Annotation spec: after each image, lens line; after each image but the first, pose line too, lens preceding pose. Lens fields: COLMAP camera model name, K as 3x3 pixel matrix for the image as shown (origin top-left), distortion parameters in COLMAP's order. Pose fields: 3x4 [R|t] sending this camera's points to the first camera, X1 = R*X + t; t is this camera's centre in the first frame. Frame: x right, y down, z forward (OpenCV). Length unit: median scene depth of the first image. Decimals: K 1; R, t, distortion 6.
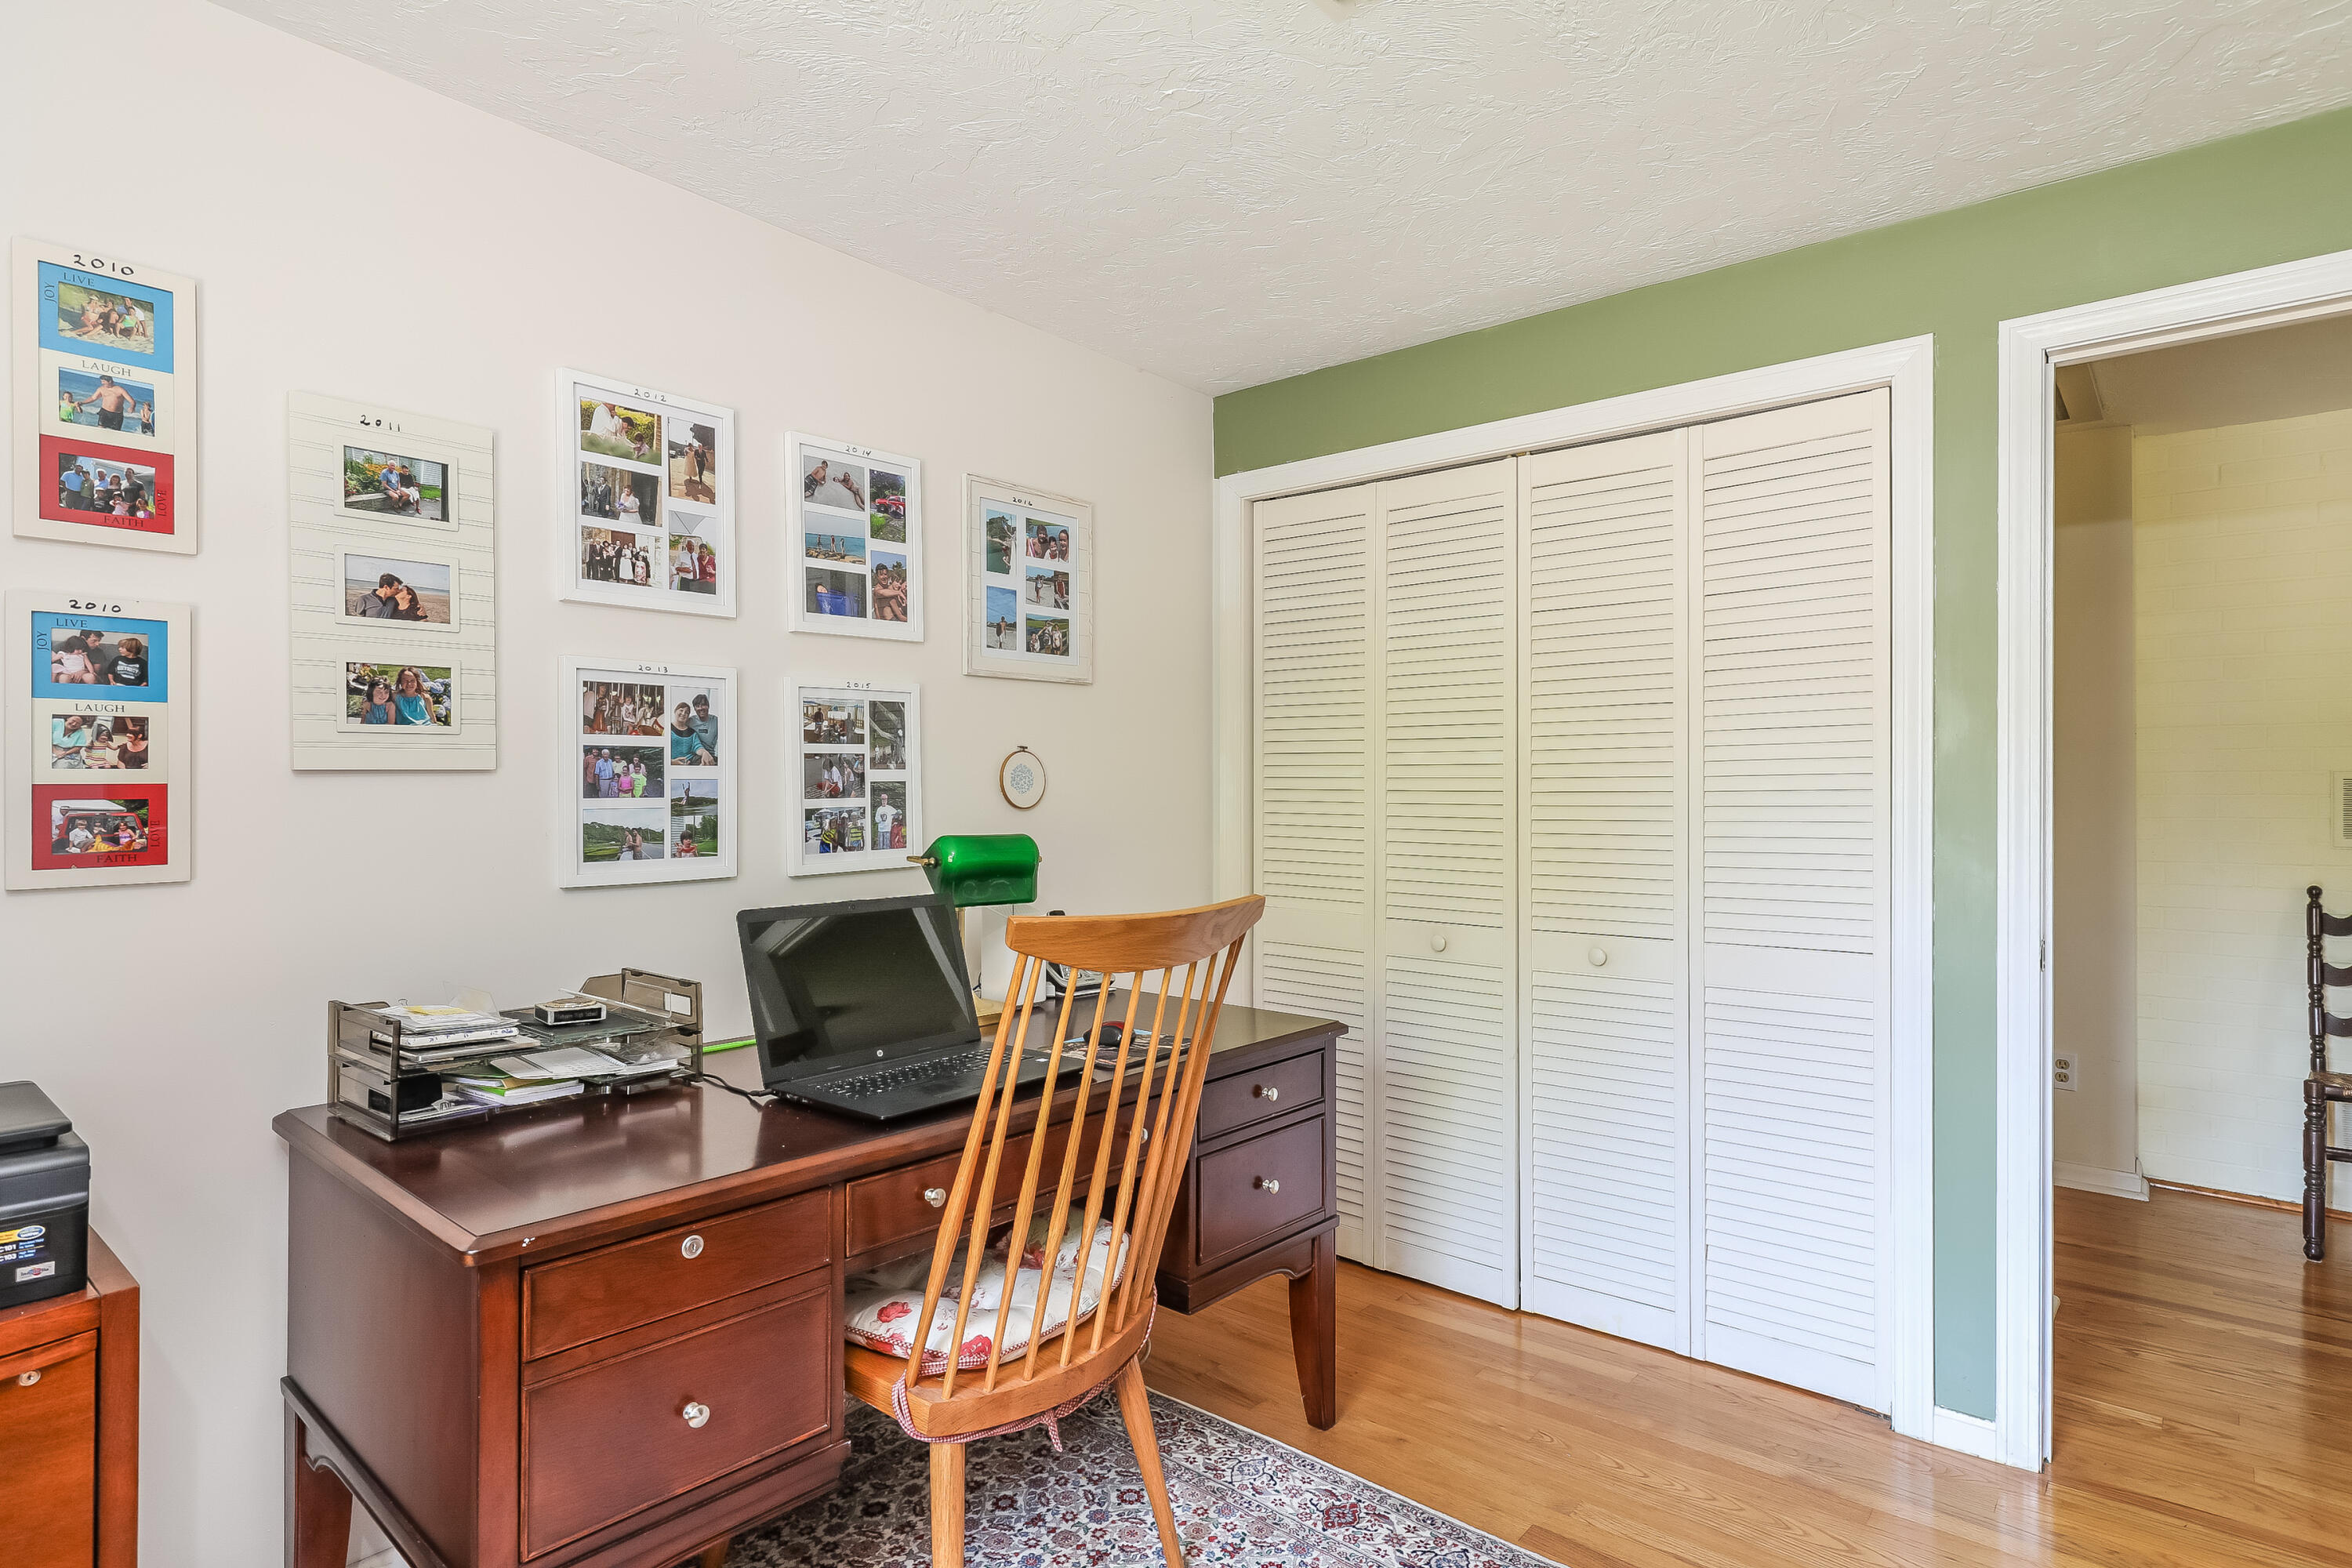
lens RADIAL K [[1261.6, 0, 1165.7], [0, 1261.6, 780.2], [0, 0, 1]] dist [0.003236, 0.000045]
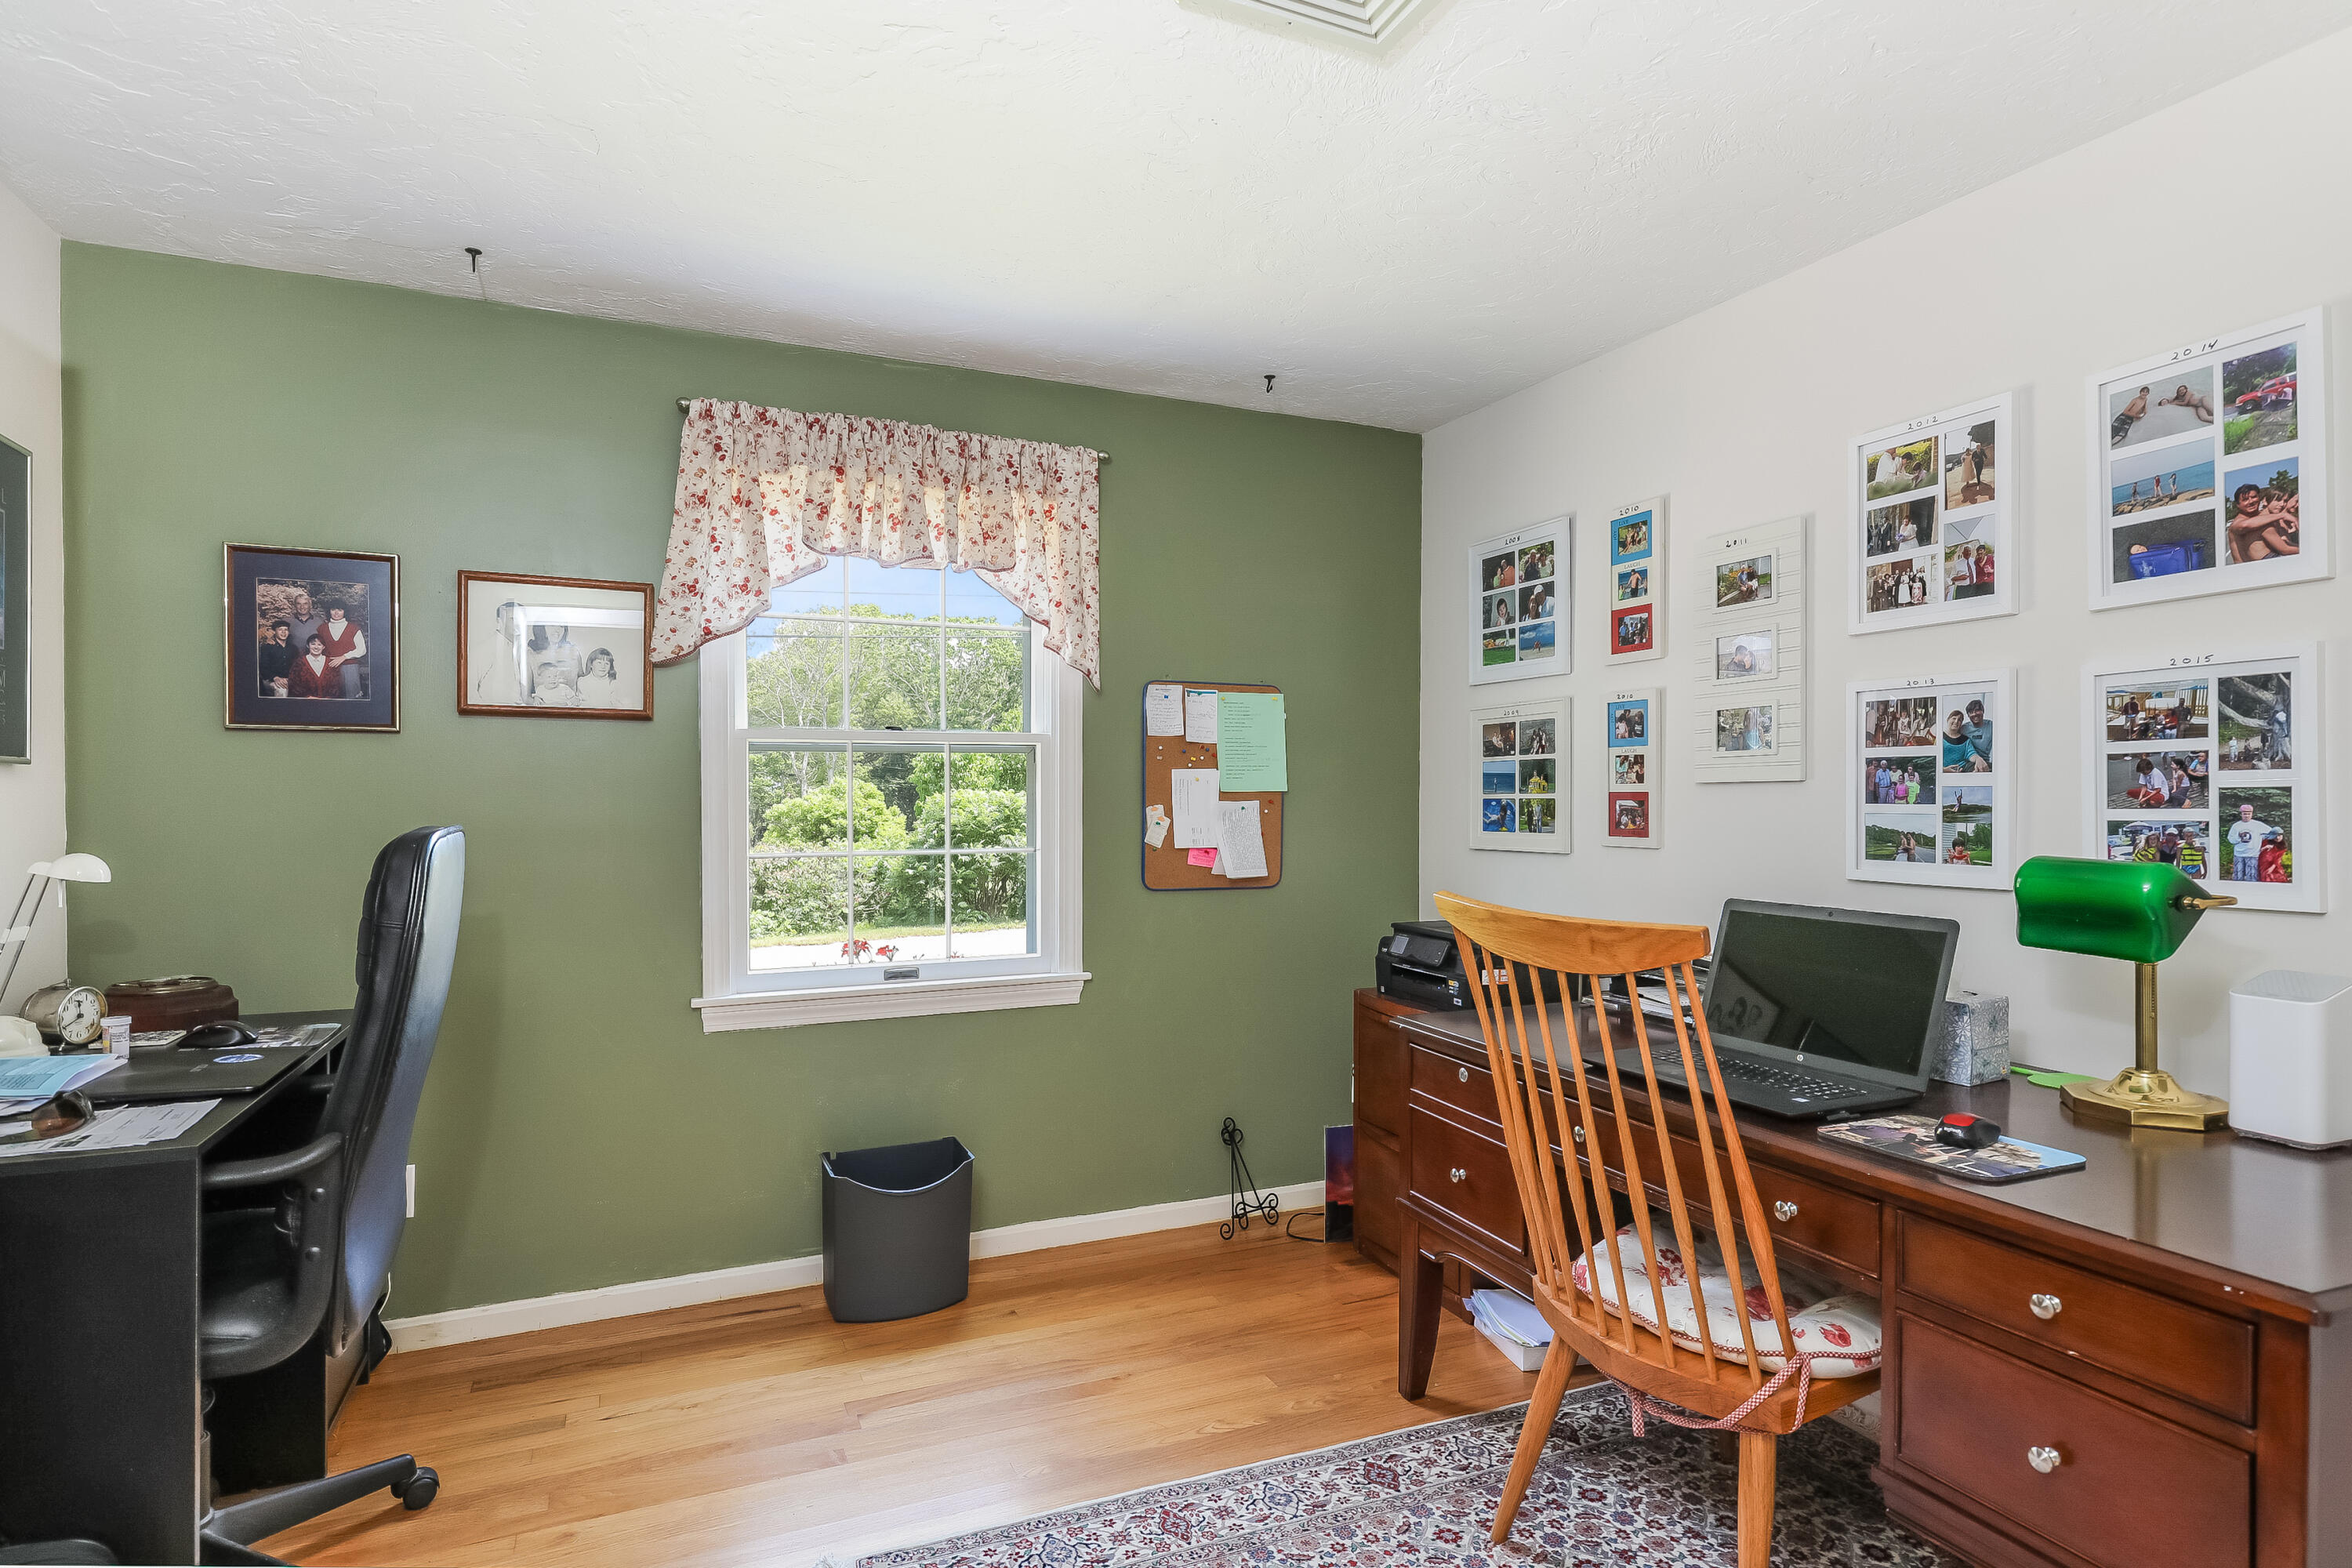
lens RADIAL K [[1261.6, 0, 1173.5], [0, 1261.6, 792.7], [0, 0, 1]] dist [0.003236, 0.000045]
pose [[-0.450284, 0.001665, -0.892884, 0.801522], [0.006013, 0.999981, -0.001168, 0.001594], [0.892865, -0.005895, -0.450285, 0.897180]]
